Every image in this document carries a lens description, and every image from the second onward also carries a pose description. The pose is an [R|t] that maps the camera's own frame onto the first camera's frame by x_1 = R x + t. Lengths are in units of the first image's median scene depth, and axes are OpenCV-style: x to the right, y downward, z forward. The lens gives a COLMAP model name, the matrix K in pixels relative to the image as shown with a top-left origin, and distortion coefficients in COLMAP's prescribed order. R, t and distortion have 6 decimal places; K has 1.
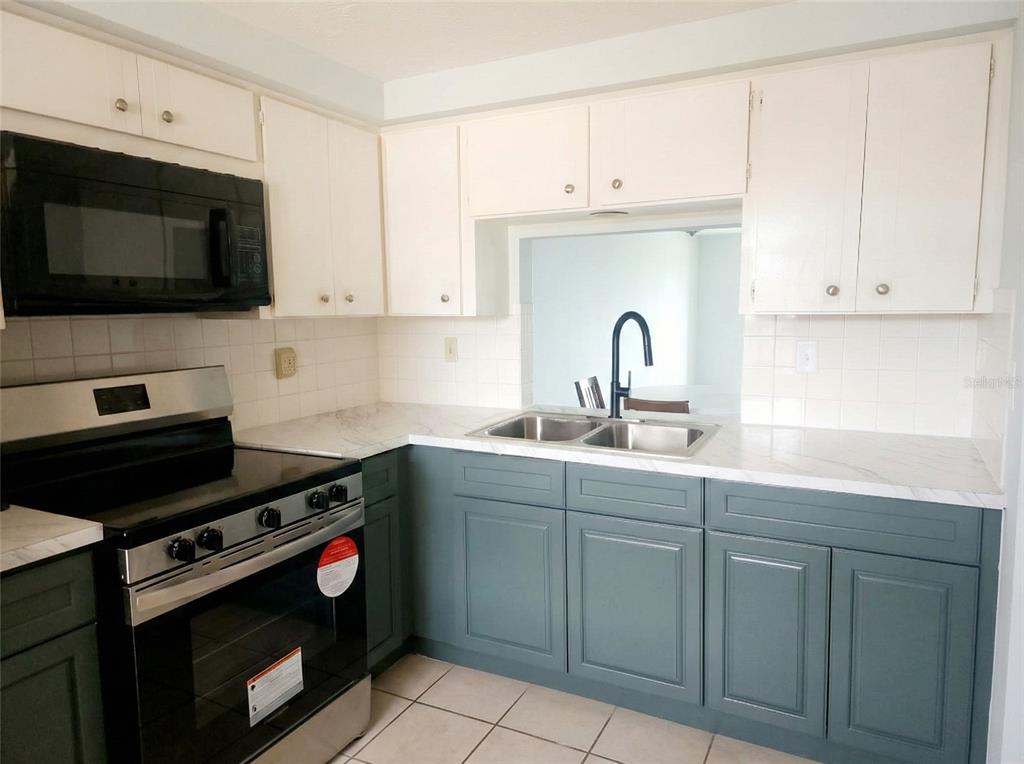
lens RADIAL K [[723.1, 0, 512.0], [0, 723.1, 382.0], [0, 0, 1]] dist [-0.024385, 0.003023]
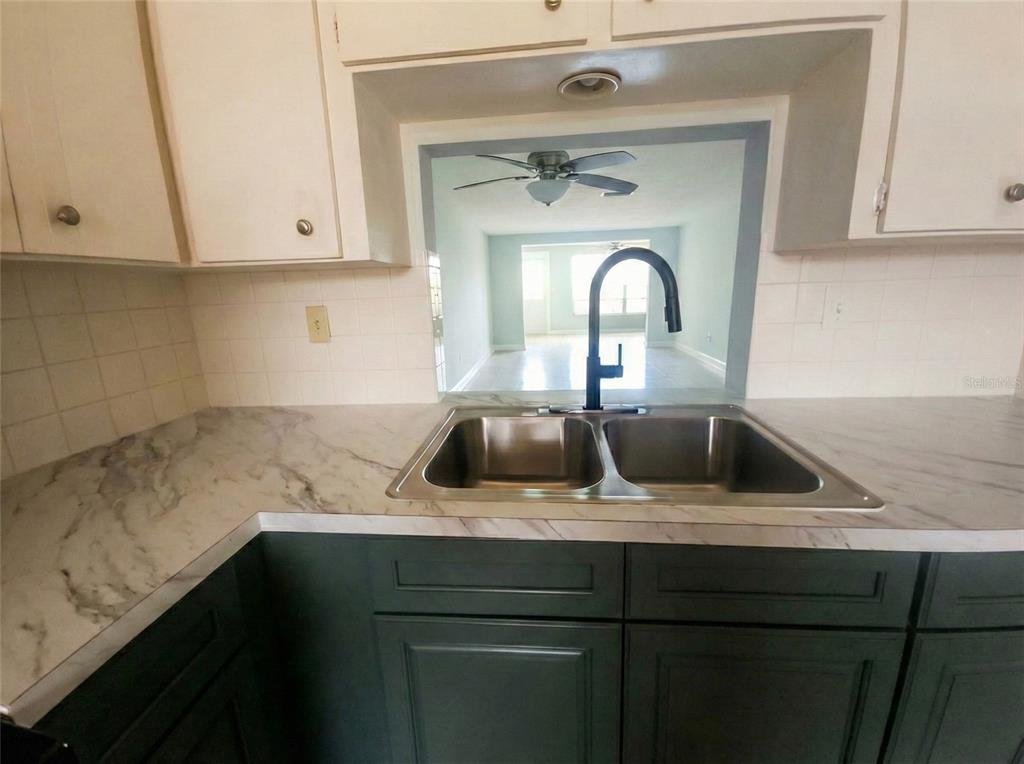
lens RADIAL K [[425.0, 0, 512.0], [0, 425.0, 382.0], [0, 0, 1]] dist [-0.024072, 0.000105]
pose [[0.926175, -0.096538, 0.364528, -0.075557], [0.061706, 0.992444, 0.106049, -0.024231], [-0.372011, -0.075727, 0.925134, 0.639916]]
